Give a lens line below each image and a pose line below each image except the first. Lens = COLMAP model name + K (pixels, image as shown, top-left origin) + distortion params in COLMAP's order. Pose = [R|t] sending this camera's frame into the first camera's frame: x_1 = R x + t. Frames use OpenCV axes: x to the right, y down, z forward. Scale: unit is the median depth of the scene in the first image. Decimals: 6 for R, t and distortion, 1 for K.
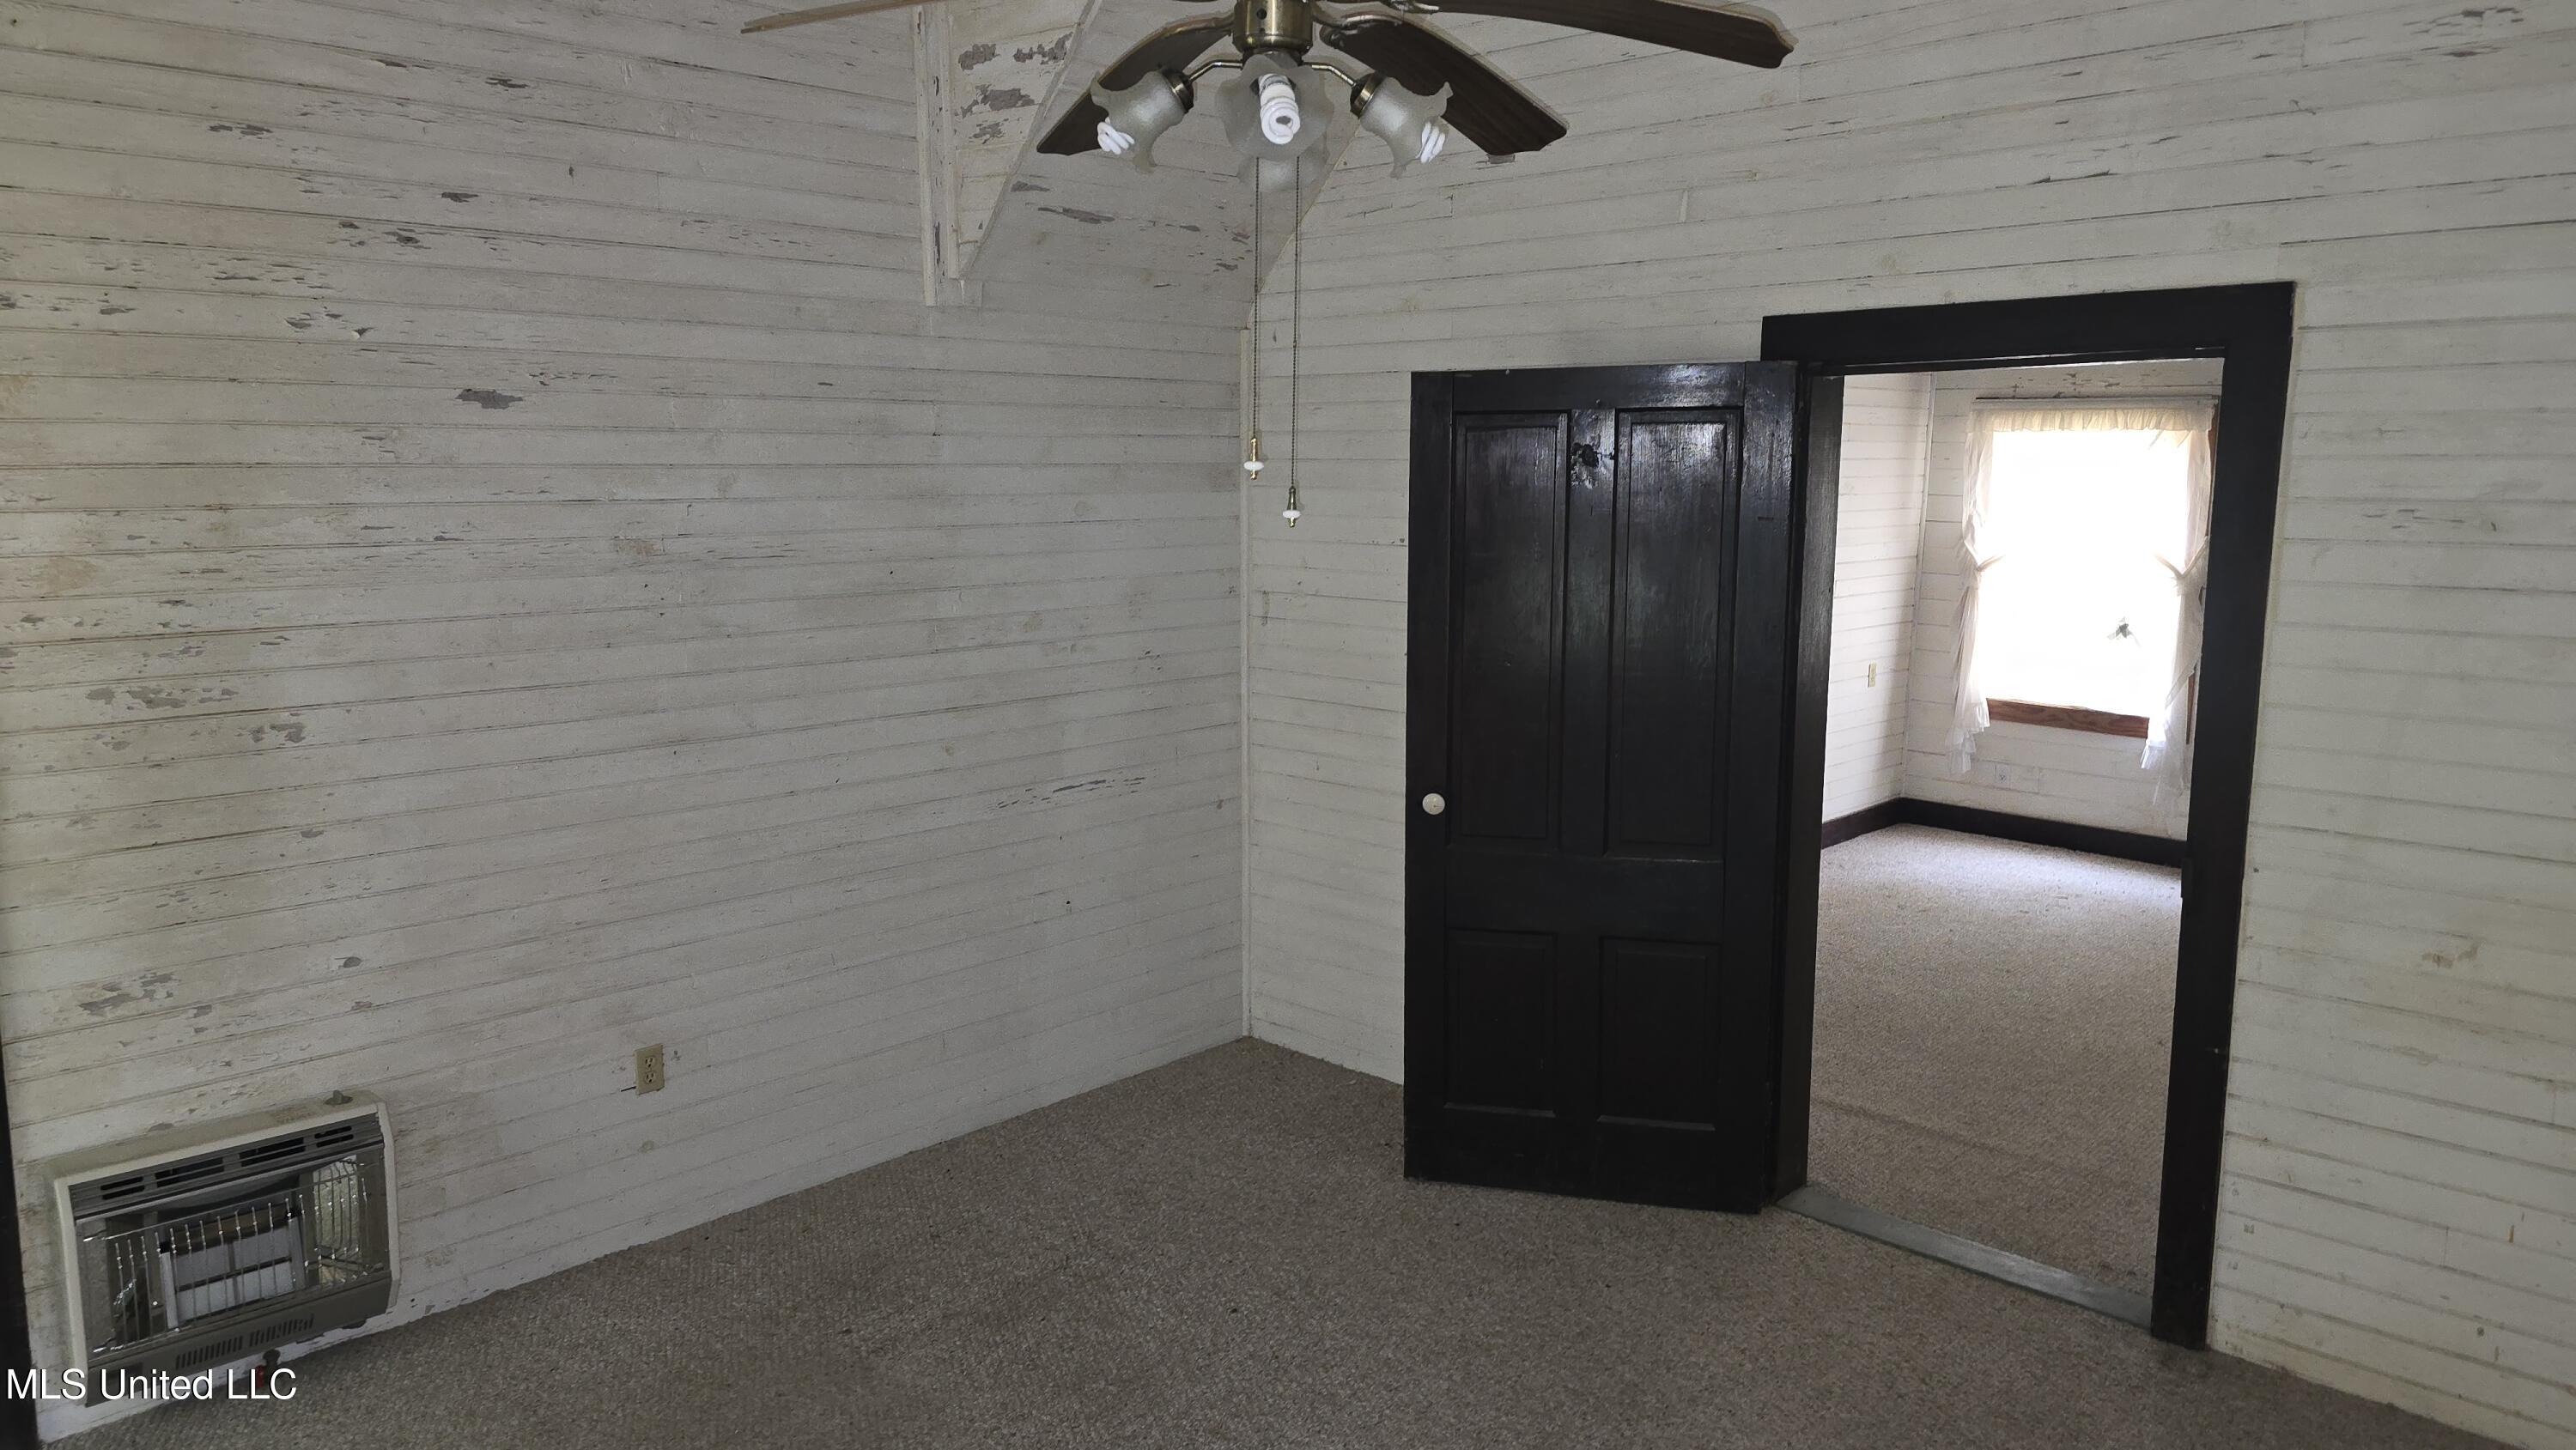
lens RADIAL K [[1730.9, 0, 1286.4], [0, 1730.9, 723.2], [0, 0, 1]] dist [0.002663, -0.008291]
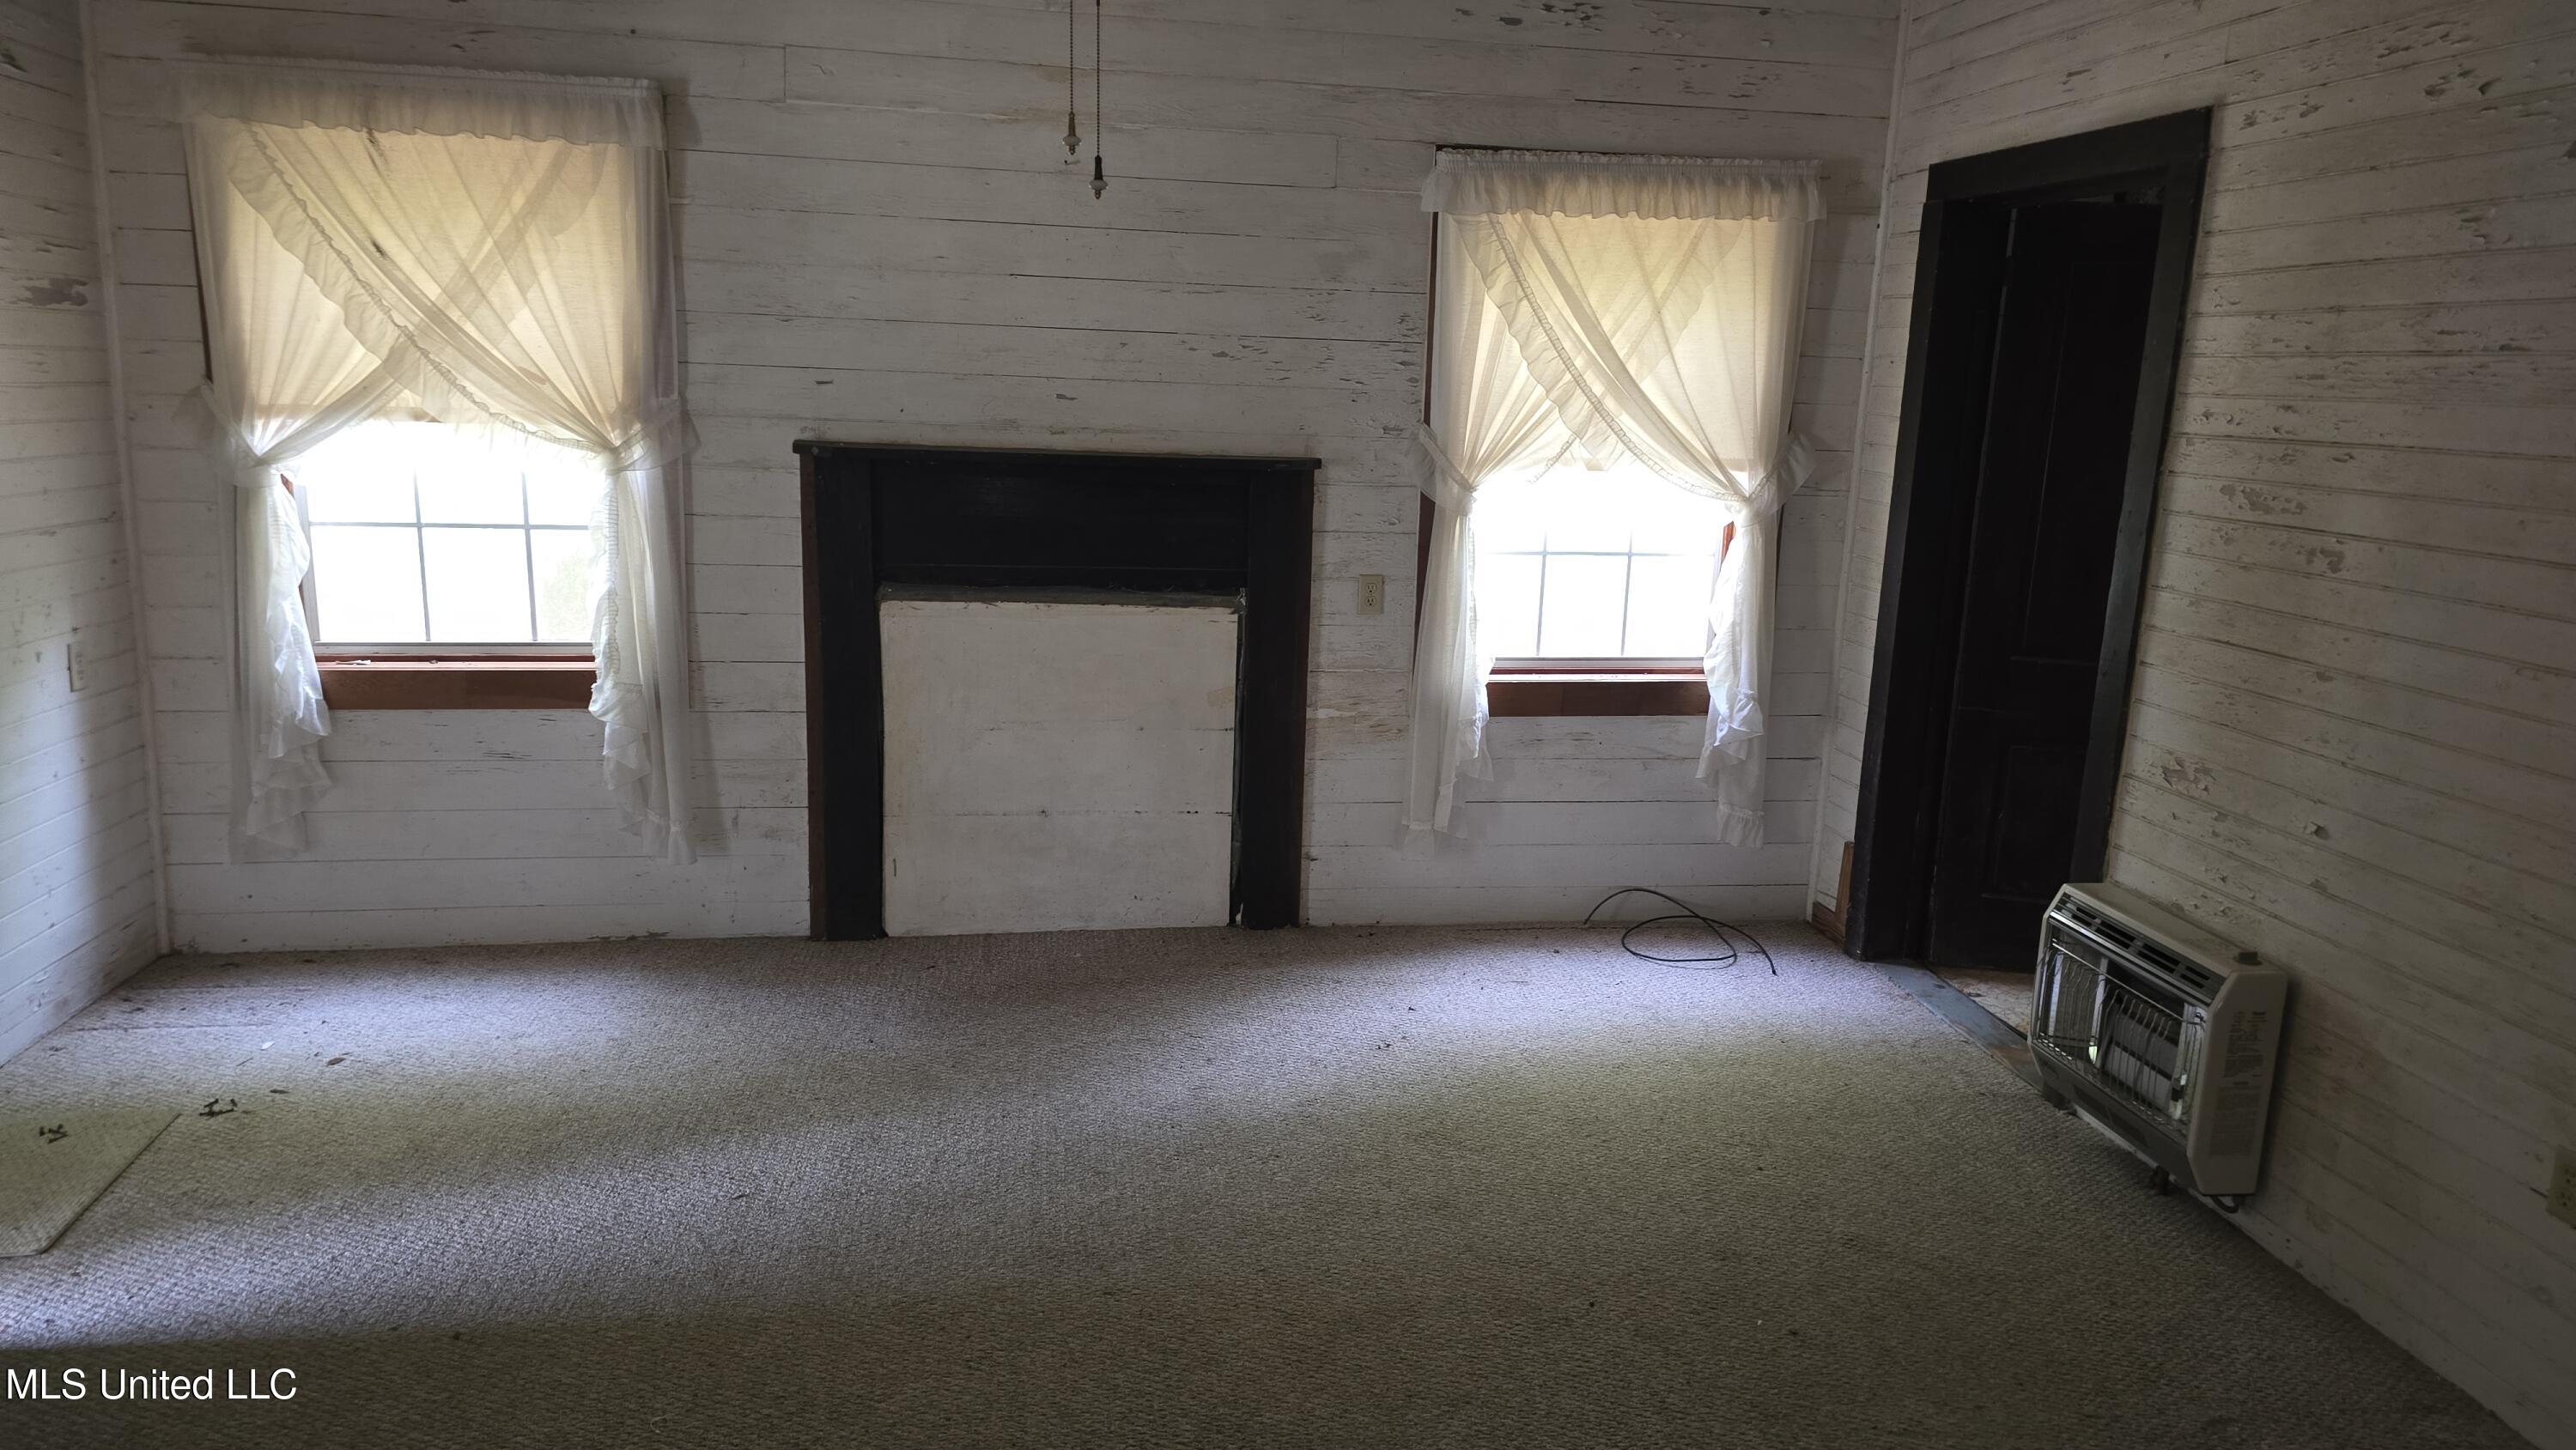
lens RADIAL K [[1730.9, 0, 1287.3], [0, 1730.9, 725.5], [0, 0, 1]] dist [0.002663, -0.008291]
pose [[-0.614899, 0.133376, -0.777245, 0.490949], [-0.154094, 0.946274, 0.284289, -0.088419], [0.773404, 0.294578, -0.561311, 1.133410]]
